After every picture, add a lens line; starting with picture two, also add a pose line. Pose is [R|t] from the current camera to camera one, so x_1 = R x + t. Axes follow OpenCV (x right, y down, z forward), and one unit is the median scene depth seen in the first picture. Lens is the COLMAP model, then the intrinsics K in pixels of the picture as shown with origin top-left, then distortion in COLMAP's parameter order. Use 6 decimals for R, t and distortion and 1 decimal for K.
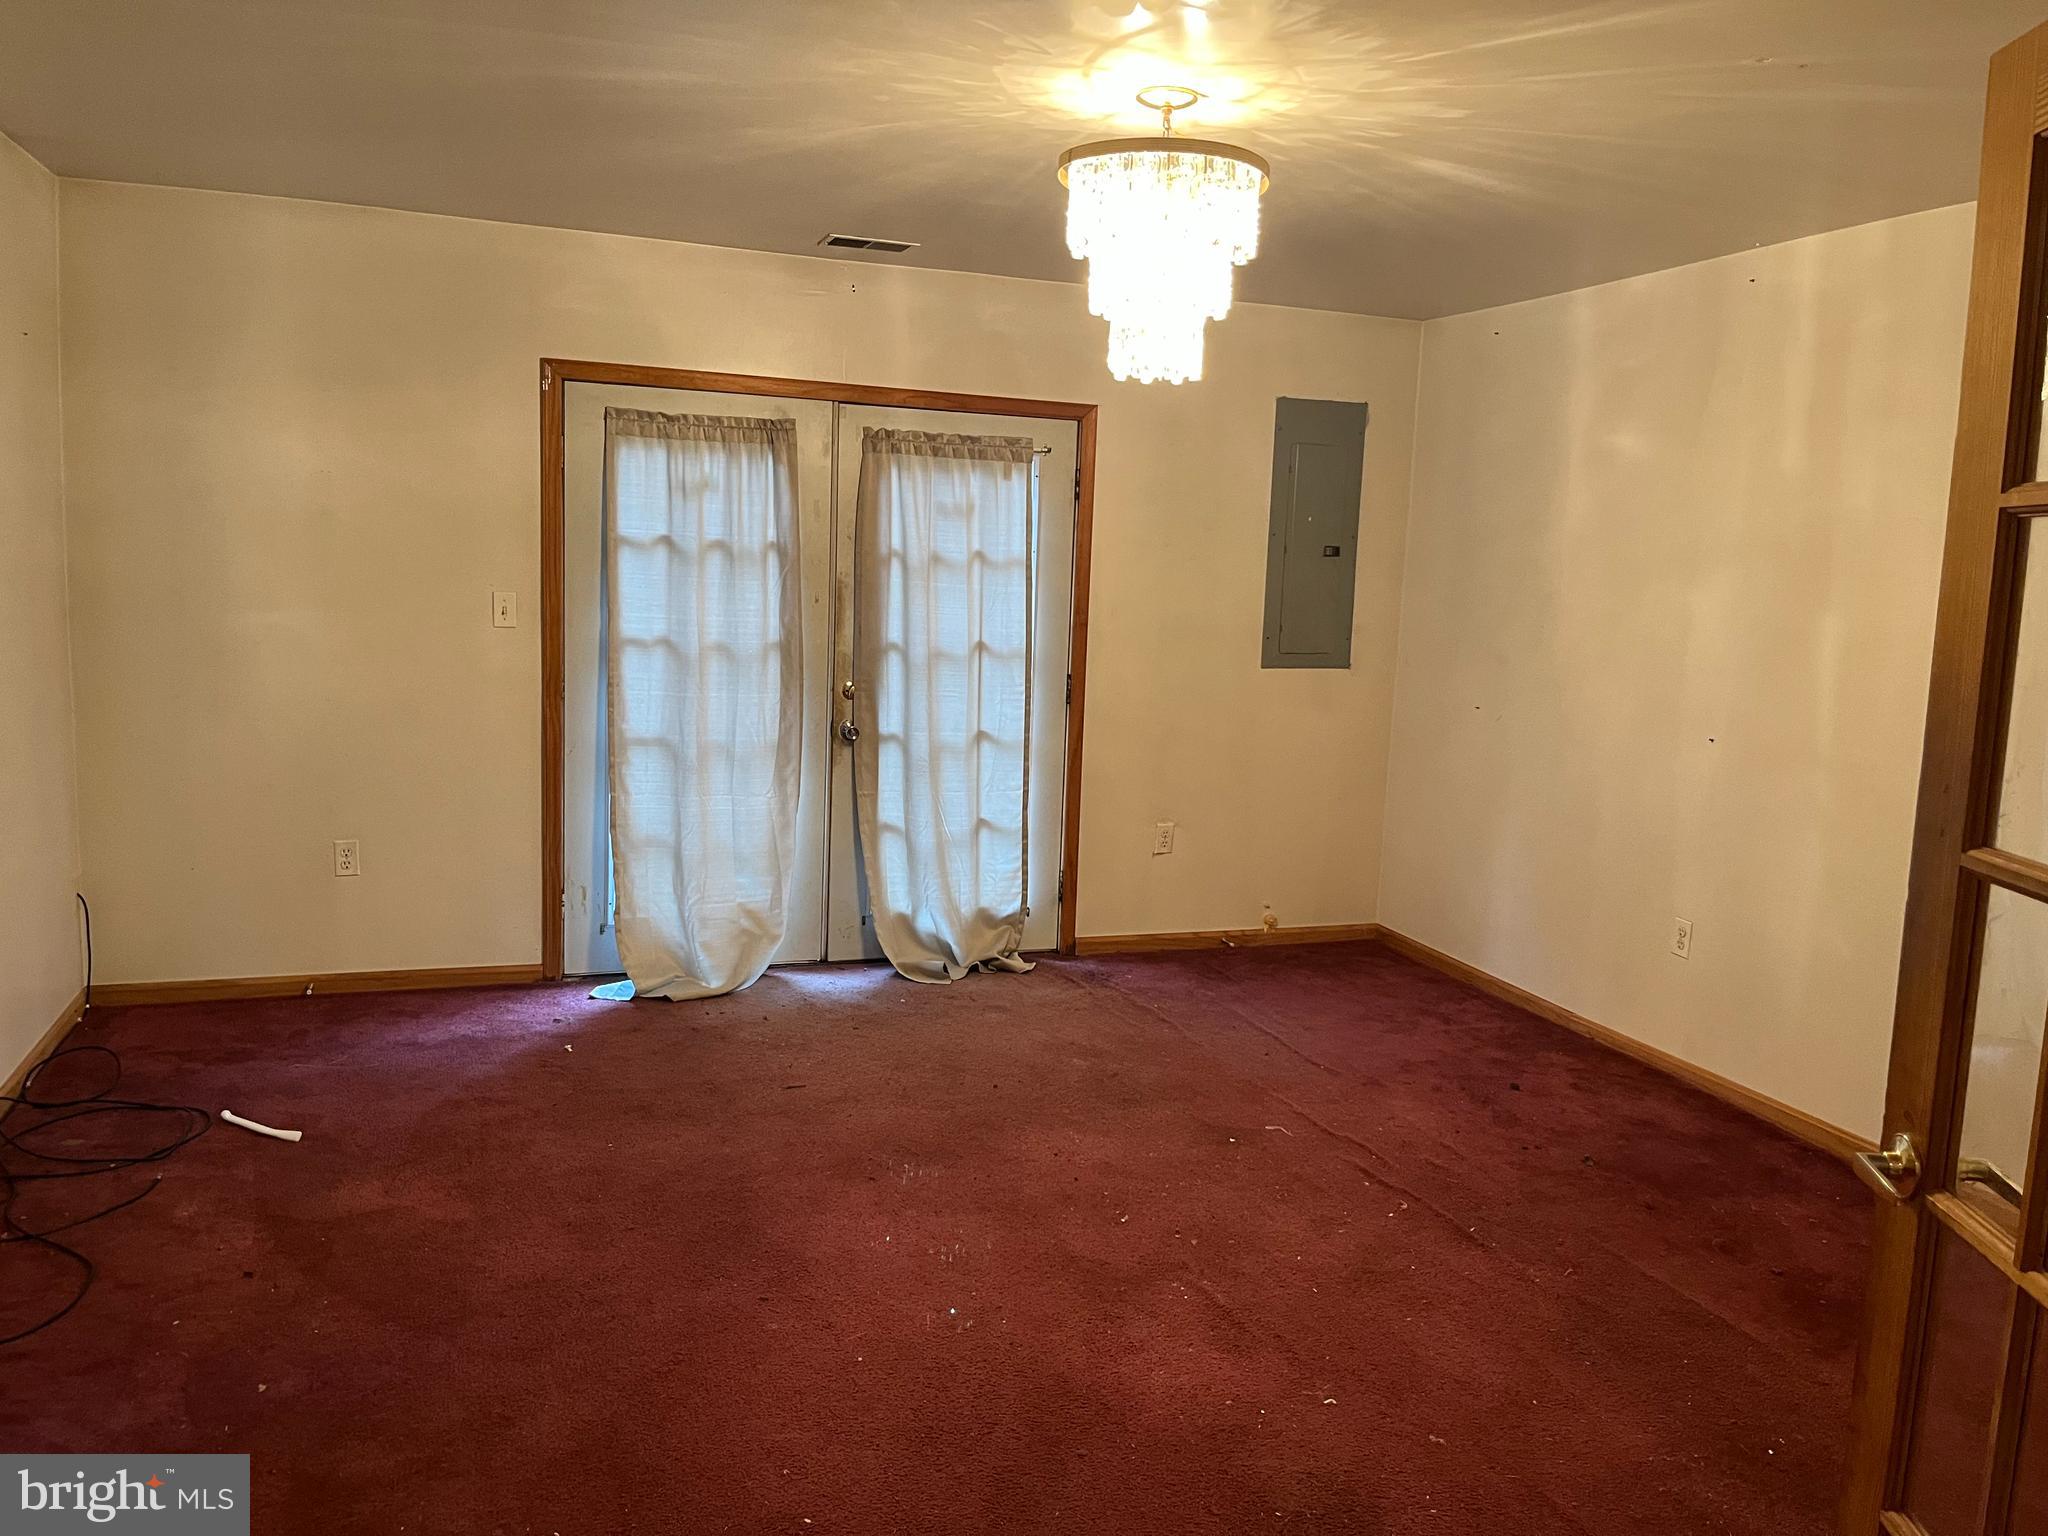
lens RADIAL K [[1537.7, 0, 1023.8], [0, 1537.7, 753.5], [0, 0, 1]] dist [0.056871, -0.092698]
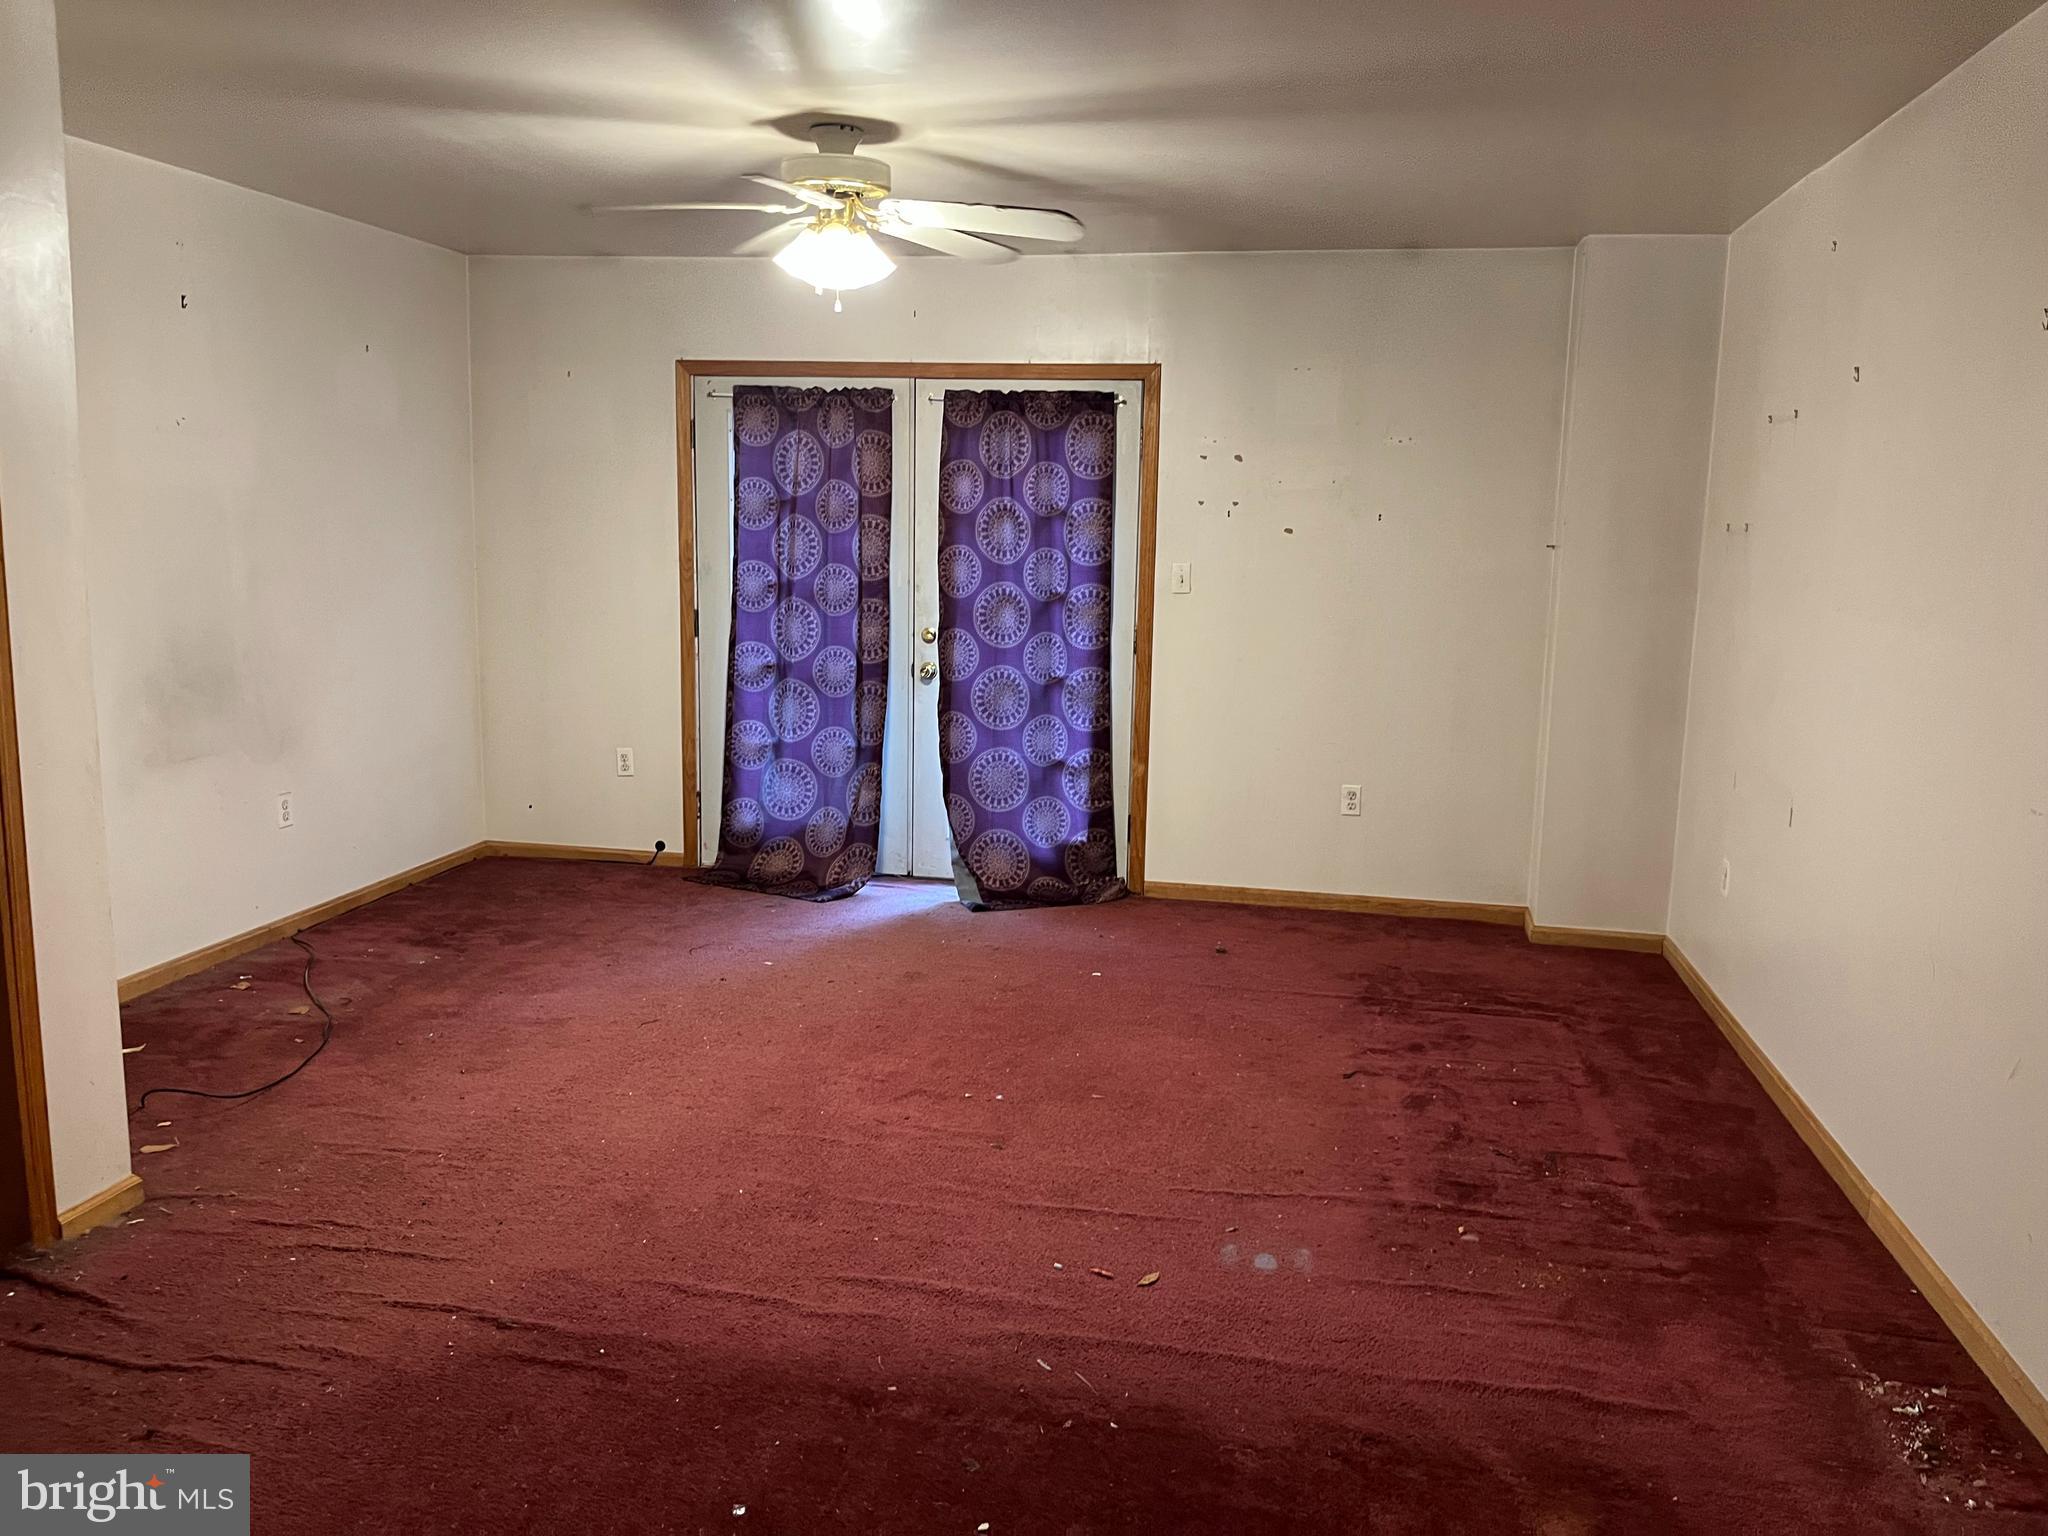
lens RADIAL K [[1537.7, 0, 1023.8], [0, 1537.7, 753.5], [0, 0, 1]] dist [0.056871, -0.092698]
pose [[0.854251, 0.063761, -0.515935, 0.516124], [-0.046244, 0.997836, 0.046748, -0.010682], [0.517799, -0.016076, 0.855351, 0.073024]]
